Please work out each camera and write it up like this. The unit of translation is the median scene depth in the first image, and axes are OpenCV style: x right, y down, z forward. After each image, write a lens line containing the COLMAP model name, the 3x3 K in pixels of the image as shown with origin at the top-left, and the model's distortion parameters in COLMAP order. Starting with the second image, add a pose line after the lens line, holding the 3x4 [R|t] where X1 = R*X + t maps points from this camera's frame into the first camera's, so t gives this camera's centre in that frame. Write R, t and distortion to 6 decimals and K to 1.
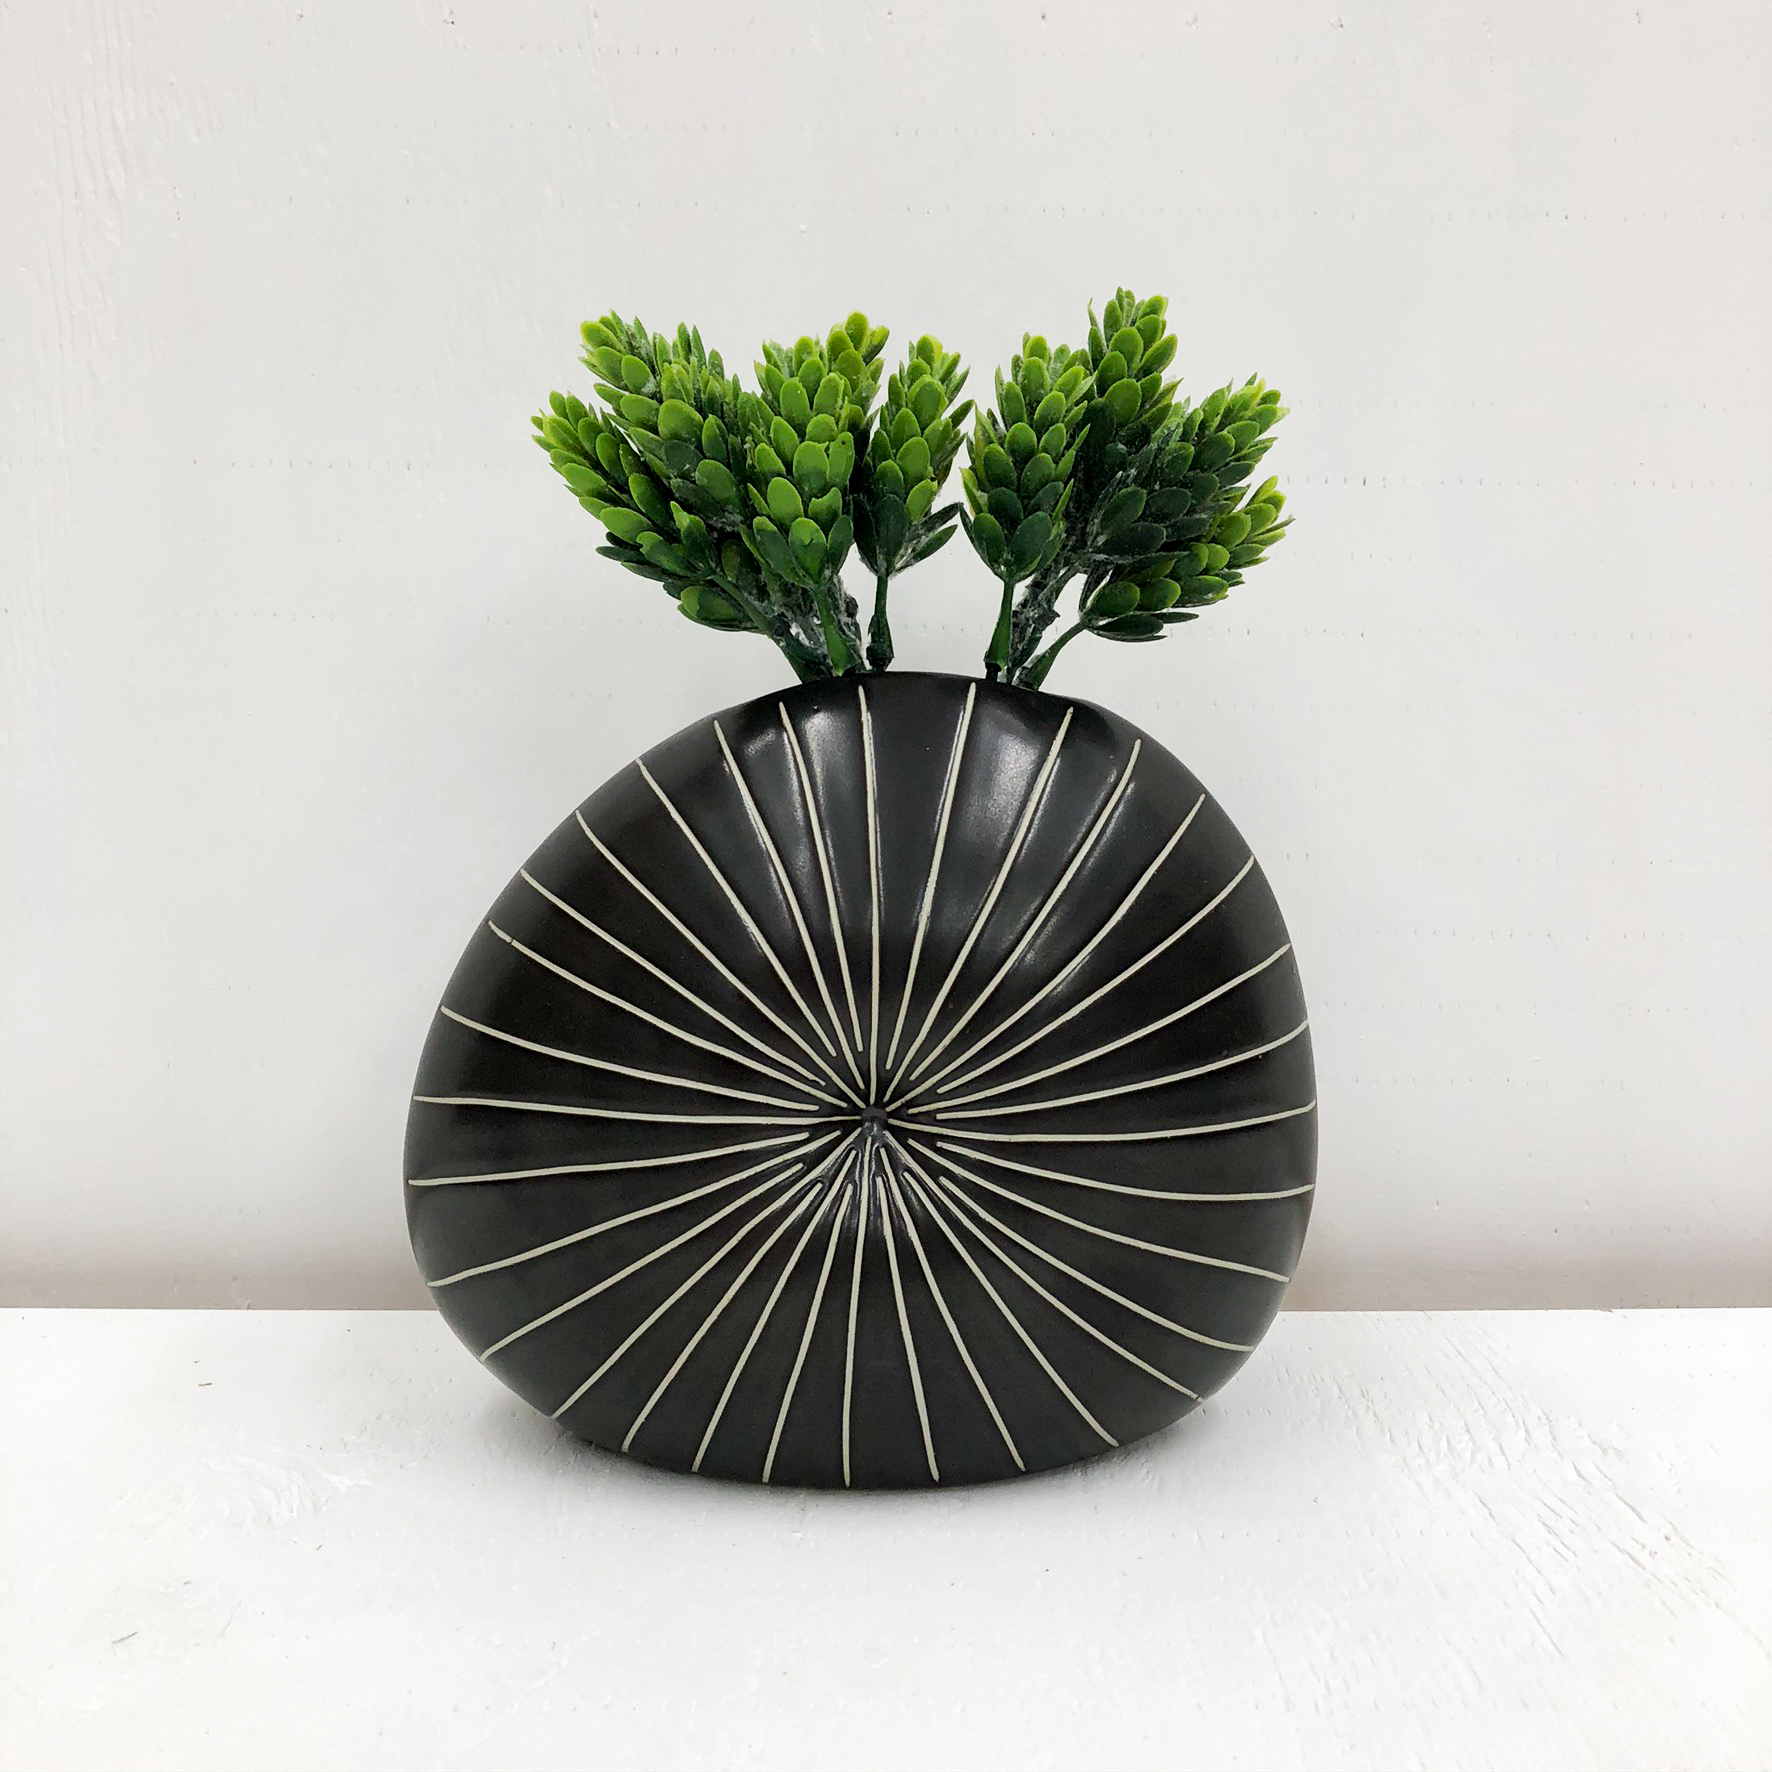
lens RADIAL K [[2014.3, 0, 892.1], [0, 2014.3, 861.9], [0, 0, 1]] dist [0.026632, 0.000000]
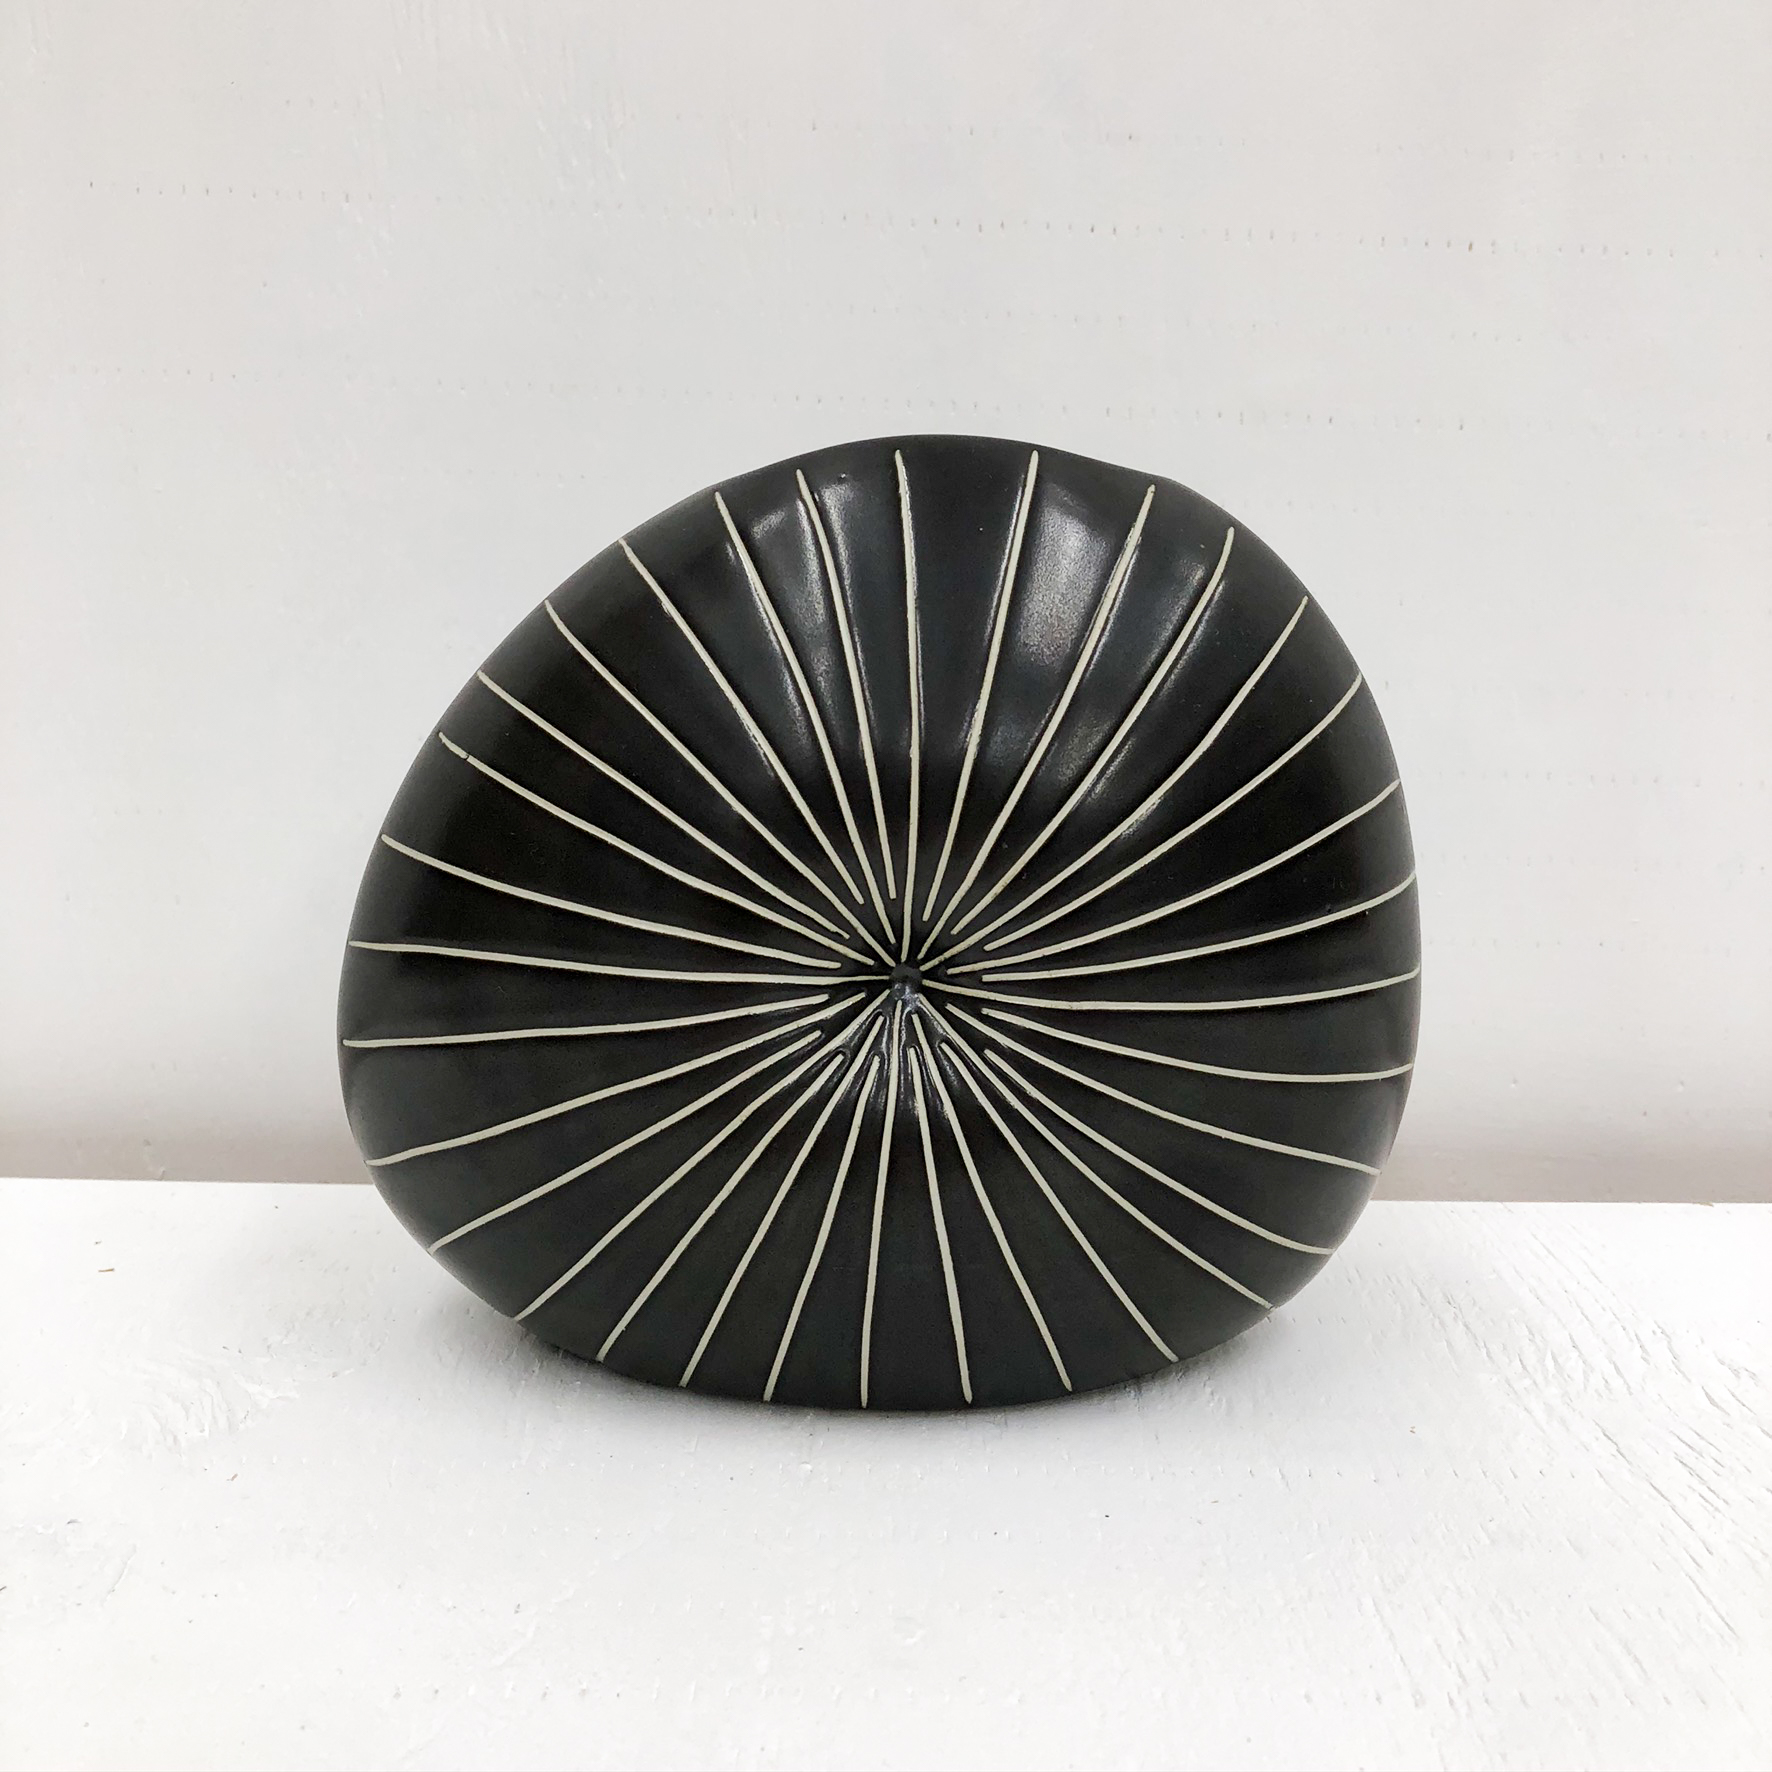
lens RADIAL K [[2014.3, 0, 899.8], [0, 2014.3, 874.2], [0, 0, 1]] dist [0.026632, 0.000000]
pose [[0.999494, 0.018272, 0.026036, -0.032456], [-0.020275, 0.996681, 0.078839, 0.018228], [-0.024509, -0.079326, 0.996547, 0.168511]]
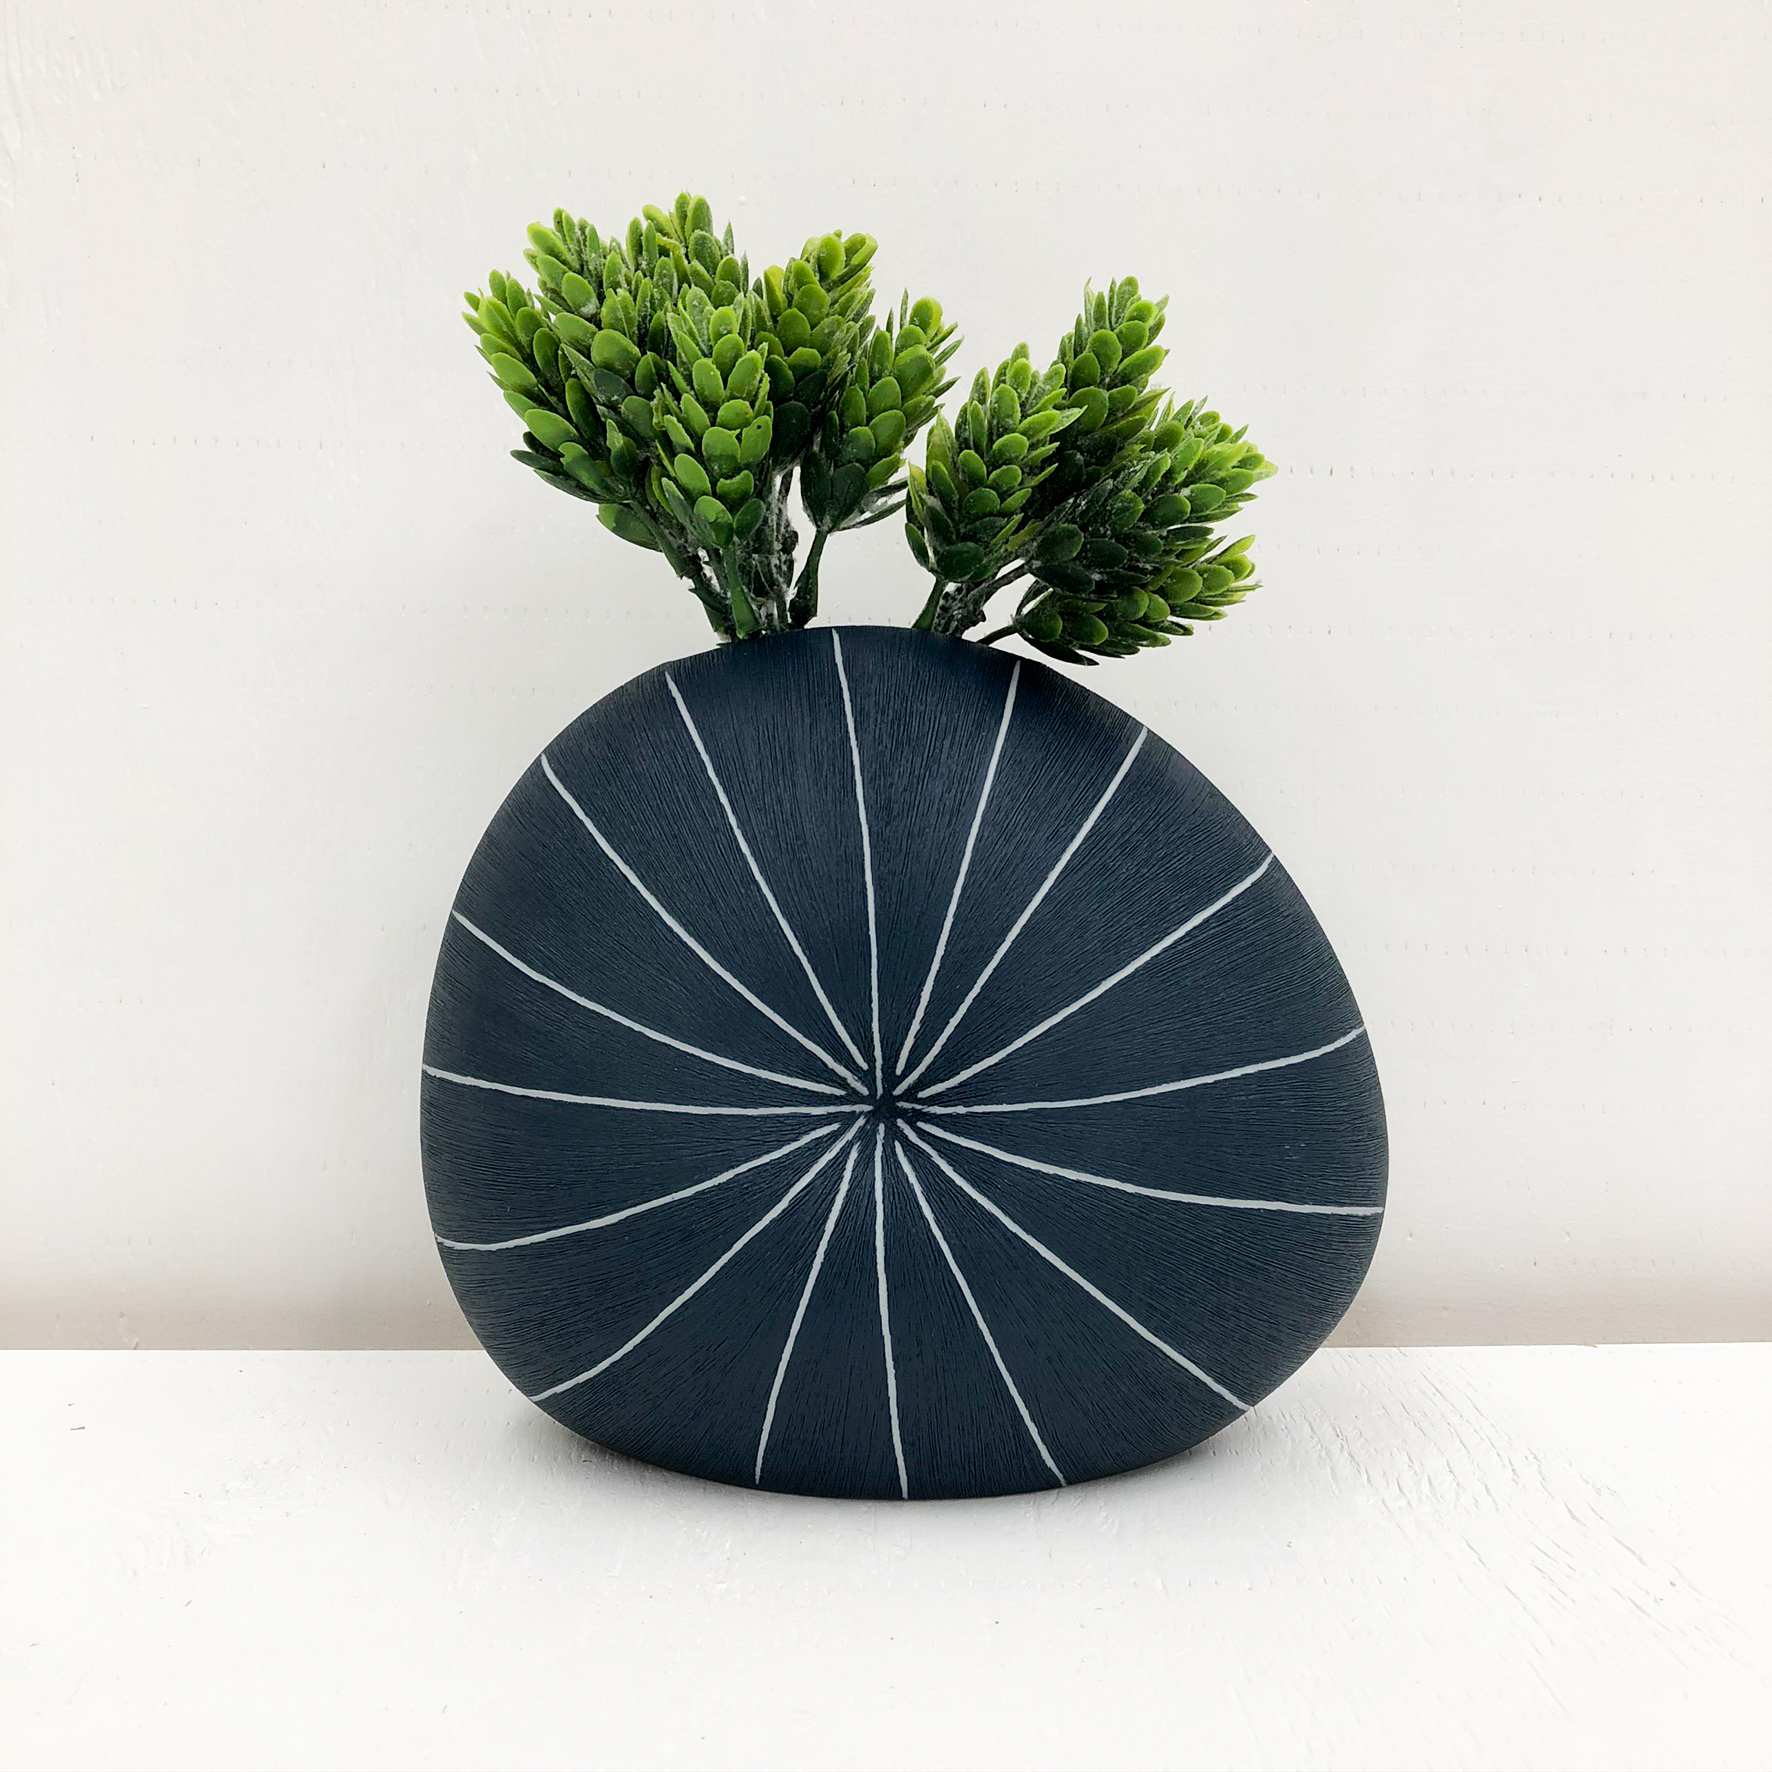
lens RADIAL K [[2014.3, 0, 897.6], [0, 2014.3, 858.2], [0, 0, 1]] dist [0.026632, 0.000000]
pose [[0.999629, 0.004523, 0.026845, 0.005576], [-0.003559, 0.999351, -0.035859, 0.036952], [-0.026990, 0.035750, 0.998996, 0.075419]]
